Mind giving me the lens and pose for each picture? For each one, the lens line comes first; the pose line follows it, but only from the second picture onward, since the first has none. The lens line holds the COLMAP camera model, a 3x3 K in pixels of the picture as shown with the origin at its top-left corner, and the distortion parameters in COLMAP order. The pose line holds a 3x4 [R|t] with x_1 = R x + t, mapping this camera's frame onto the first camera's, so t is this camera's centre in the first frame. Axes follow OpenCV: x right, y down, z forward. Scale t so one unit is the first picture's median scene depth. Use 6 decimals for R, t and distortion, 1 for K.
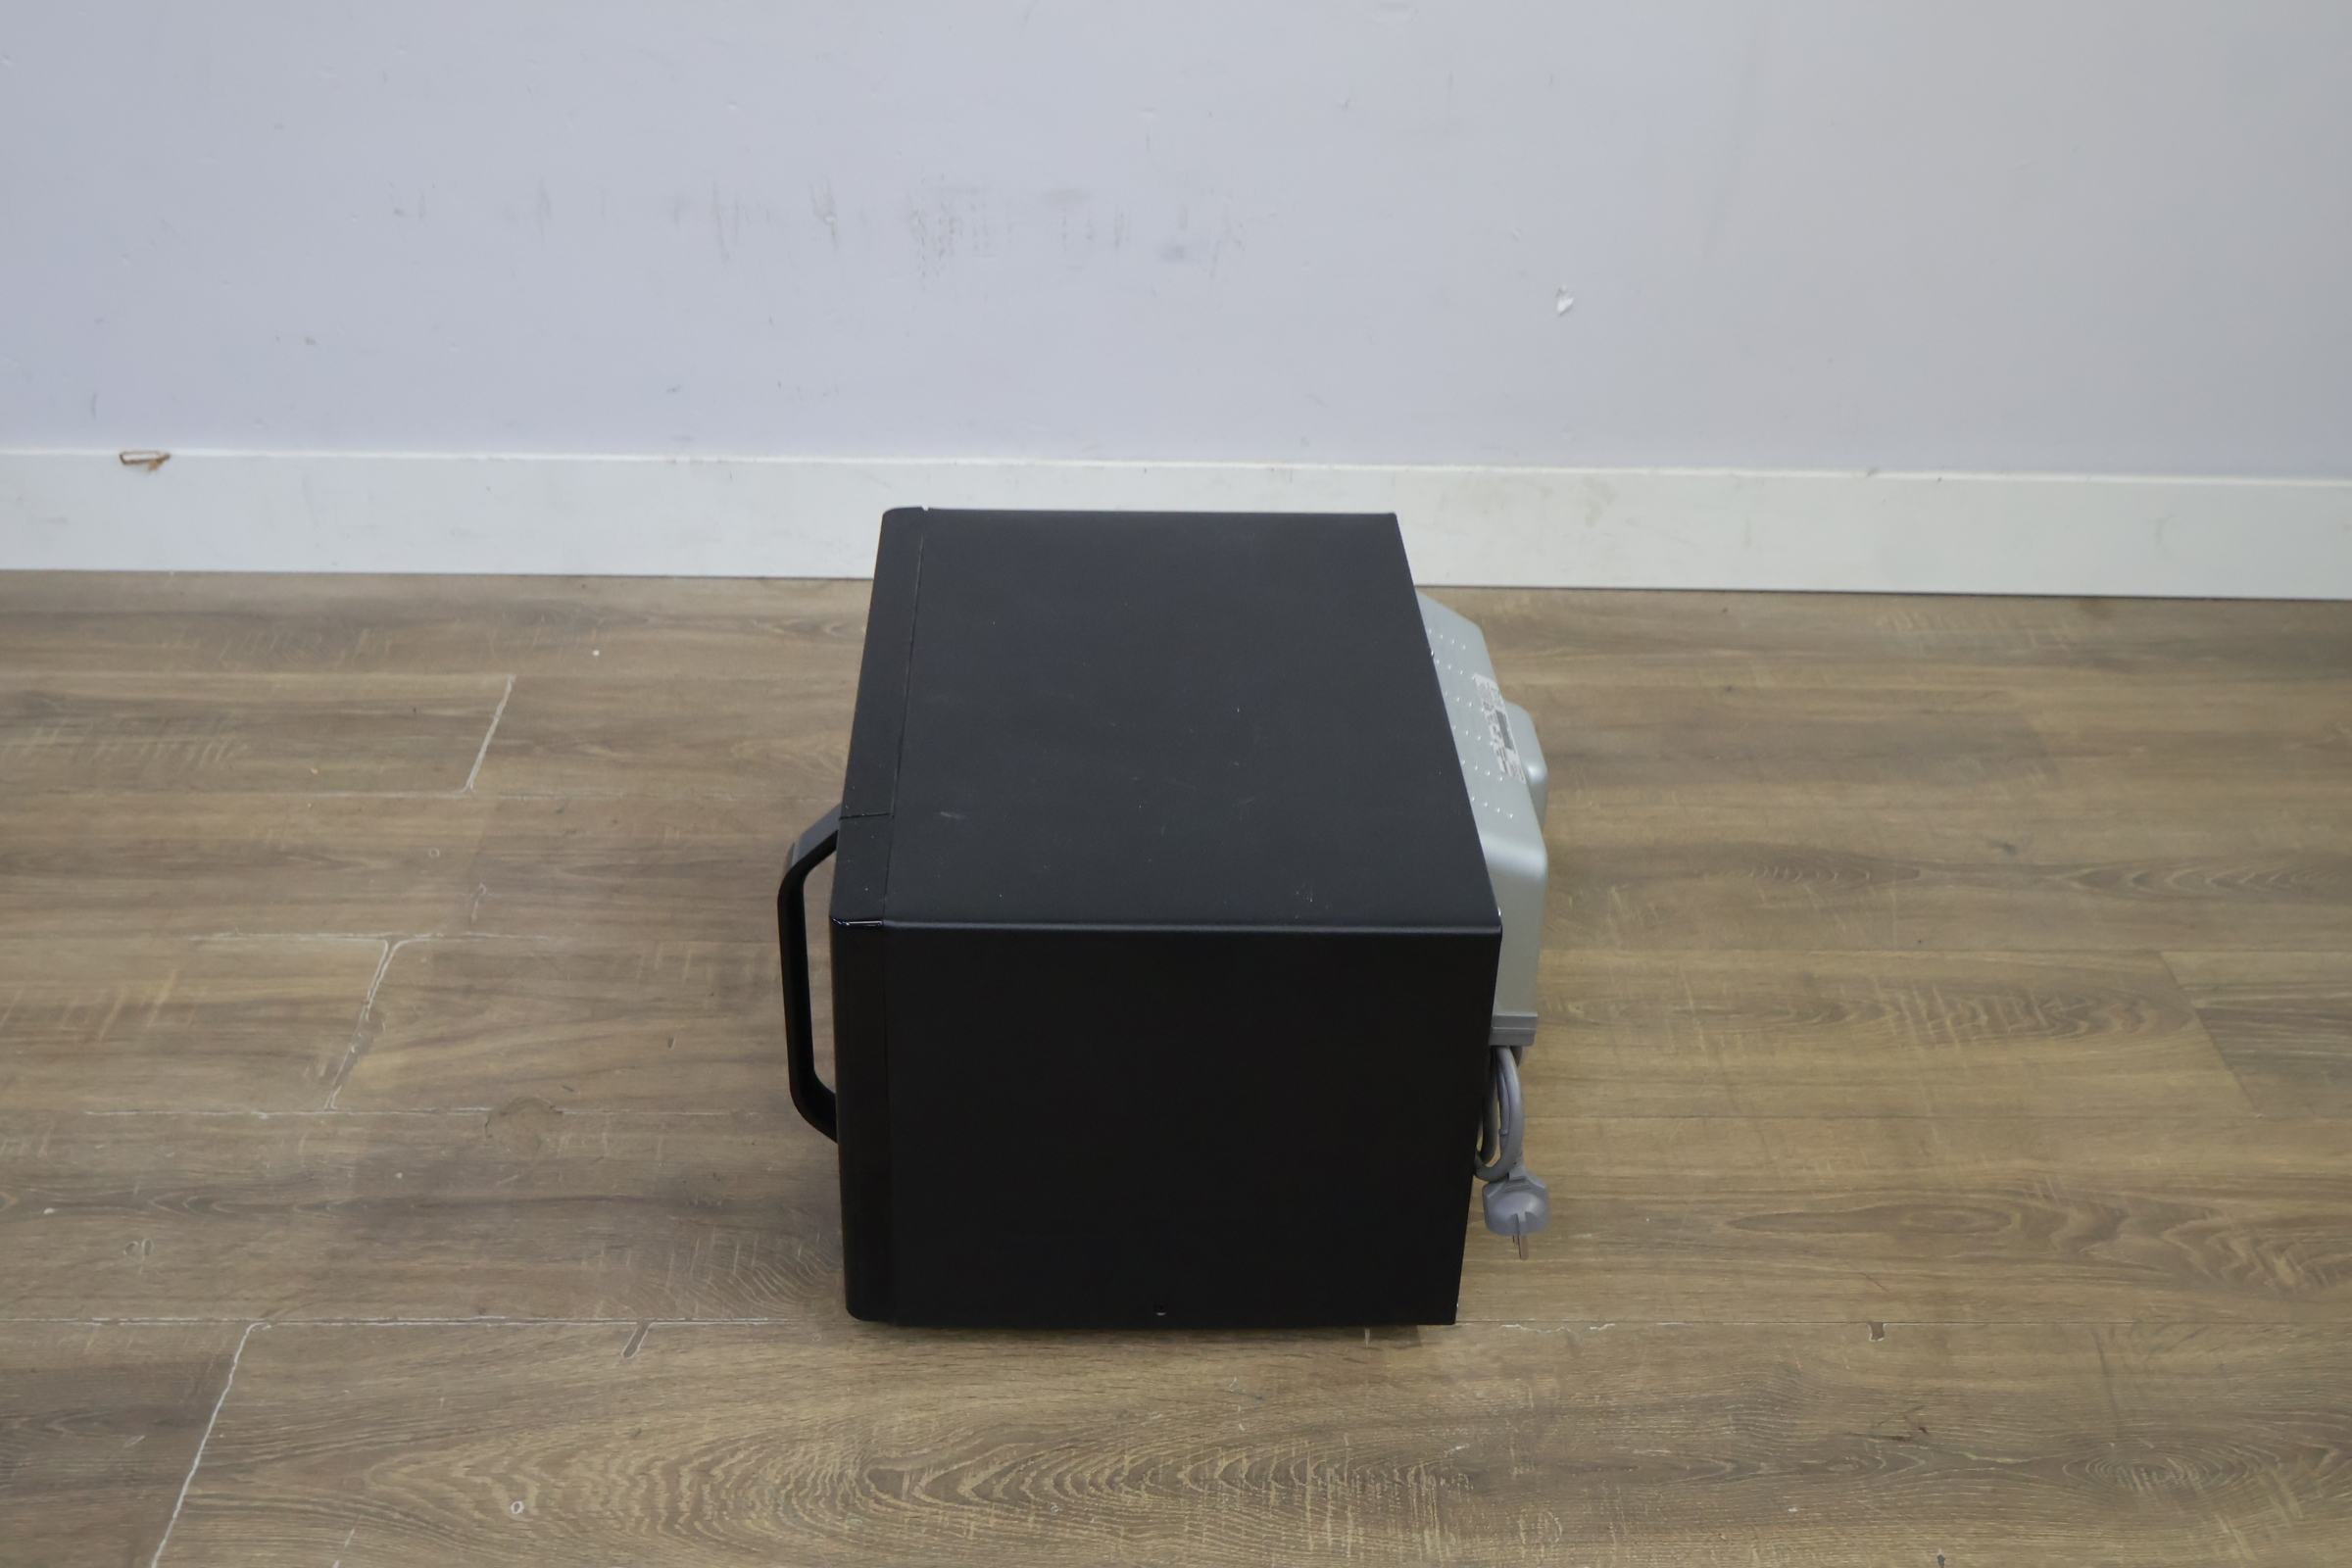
lens RADIAL K [[2554.3, 0, 1163.0], [0, 2554.3, 792.0], [0, 0, 1]] dist [-0.004523, 0.000000]
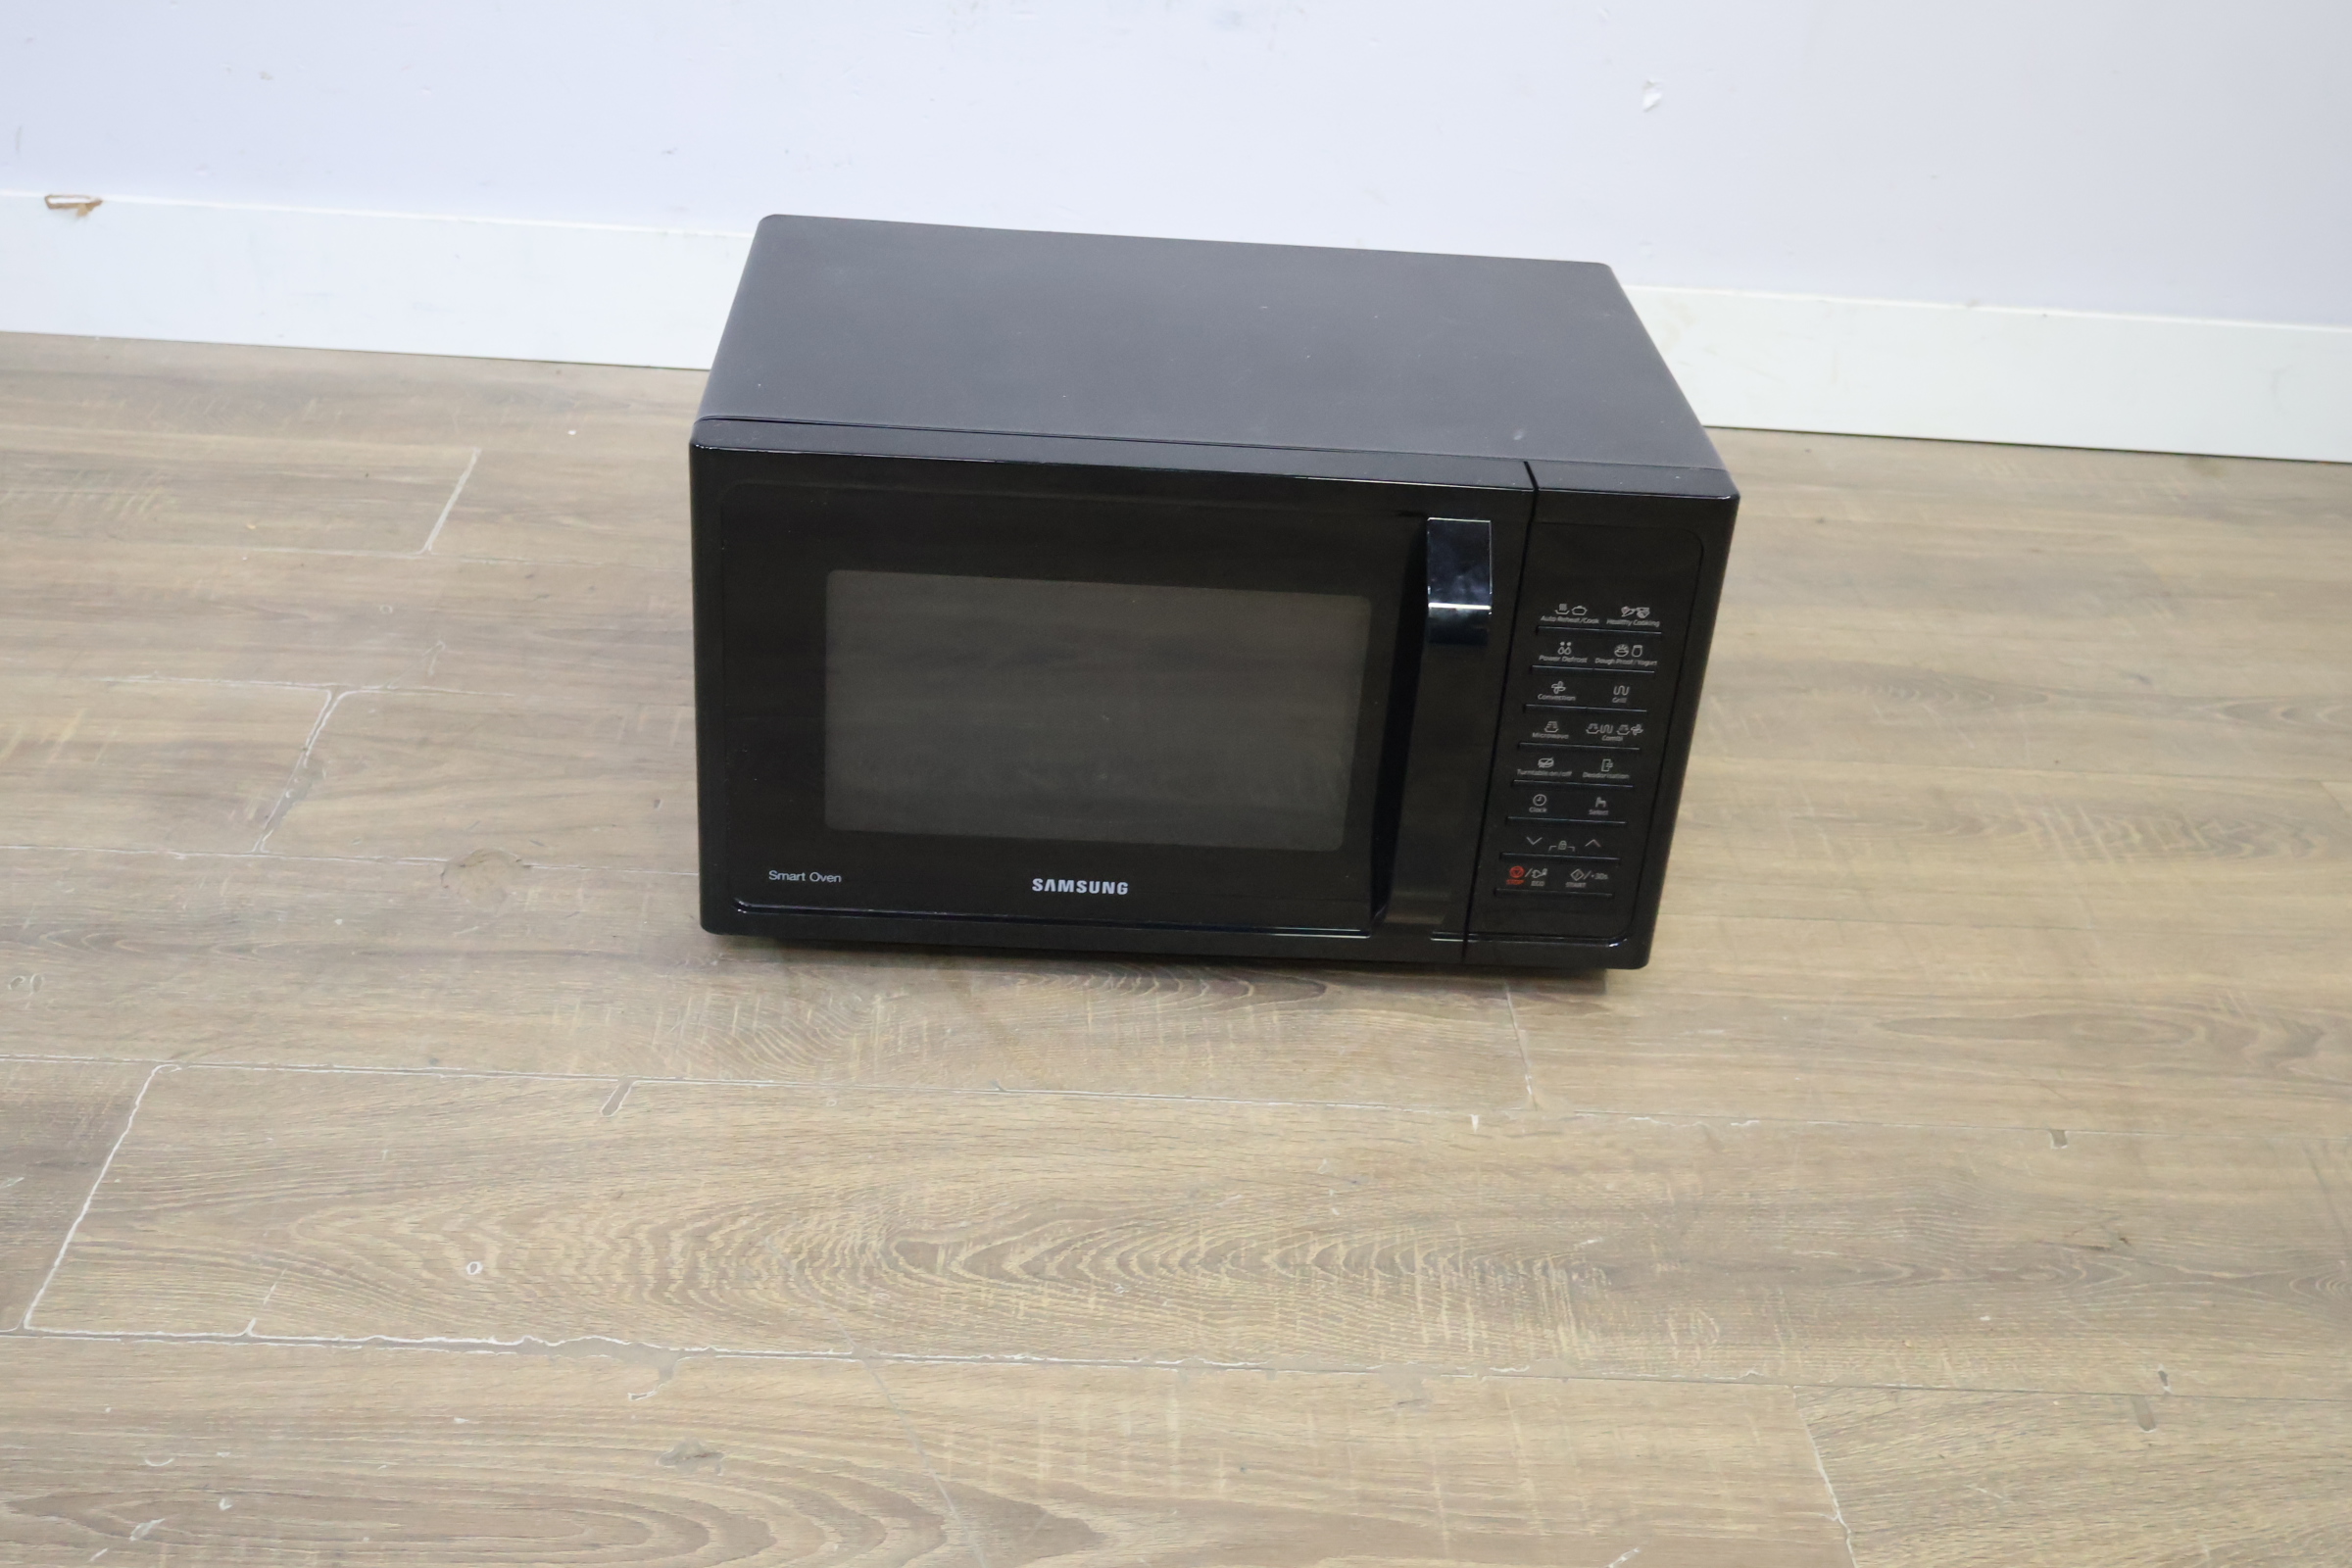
lens RADIAL K [[2554.3, 0, 1170.3], [0, 2554.3, 782.4], [0, 0, 1]] dist [-0.004523, 0.000000]
pose [[0.998823, 0.034681, 0.033896, -0.050620], [-0.033688, 0.998999, -0.029437, 0.116940], [-0.034883, 0.028261, 0.998992, 0.132242]]
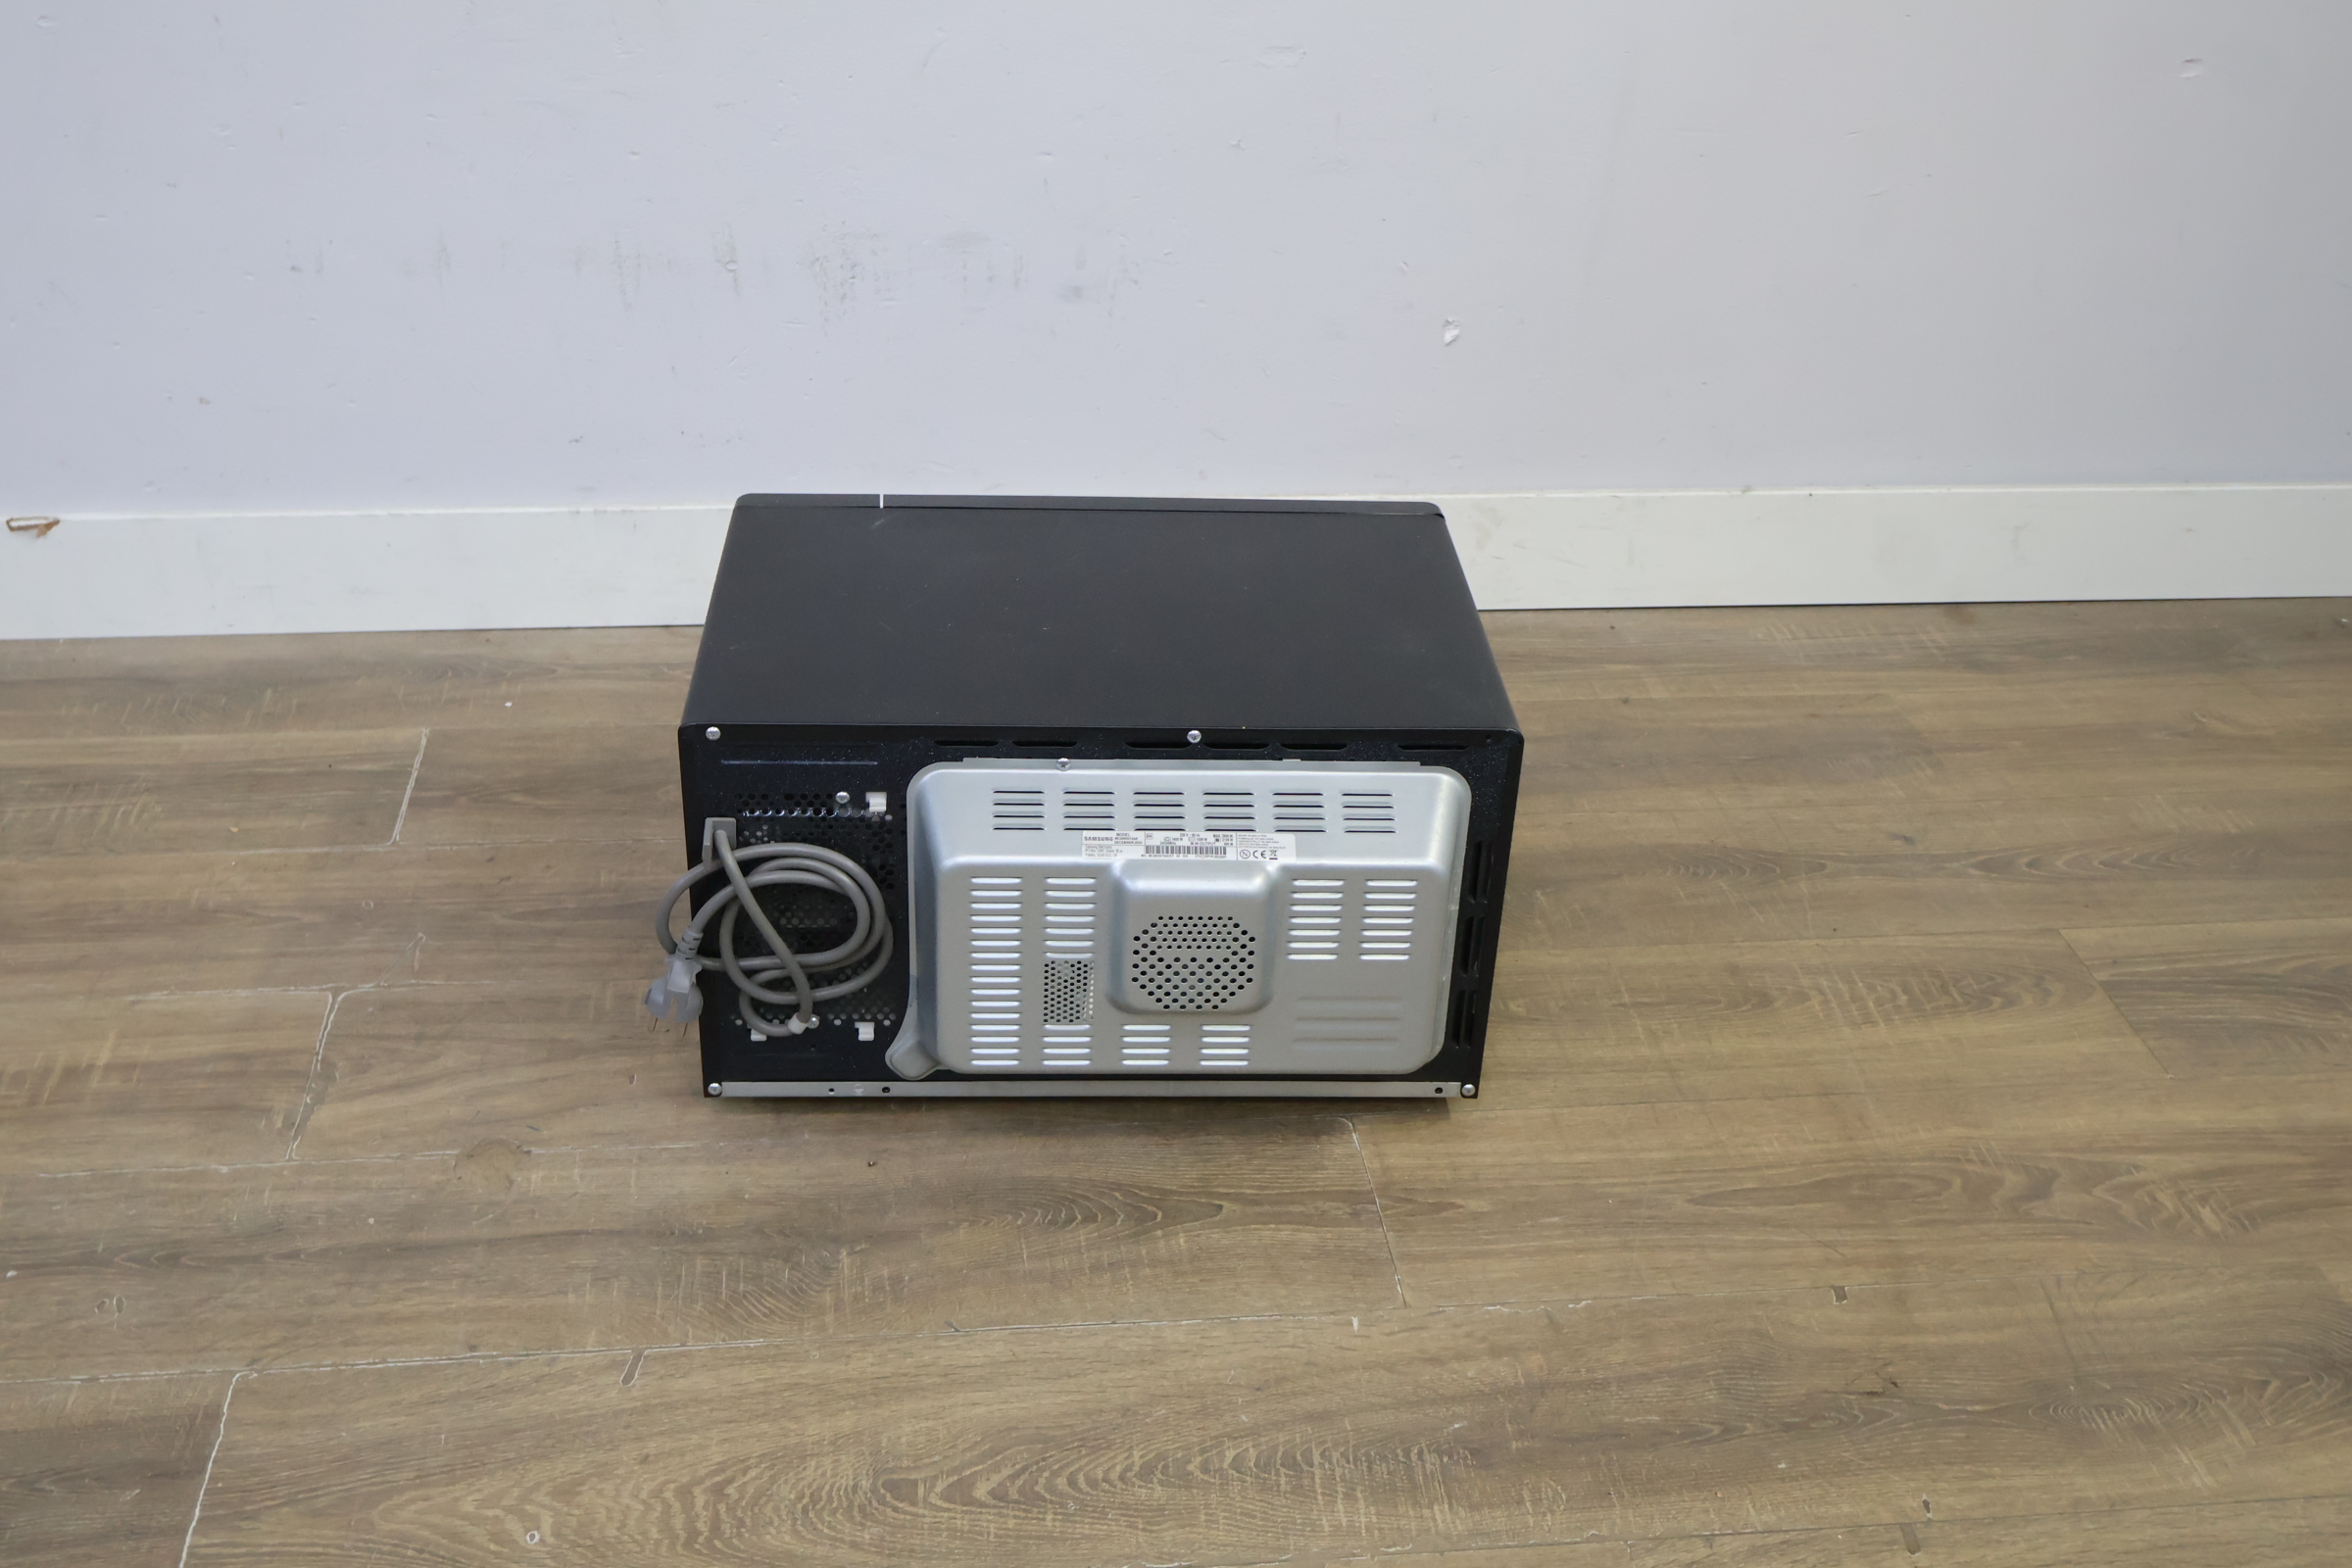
lens RADIAL K [[2554.3, 0, 1167.5], [0, 2554.3, 789.6], [0, 0, 1]] dist [-0.004523, 0.000000]
pose [[0.995942, -0.037384, 0.081863, -0.064746], [0.039791, 0.998817, -0.027967, 0.022539], [-0.080720, 0.031111, 0.996251, -0.017190]]
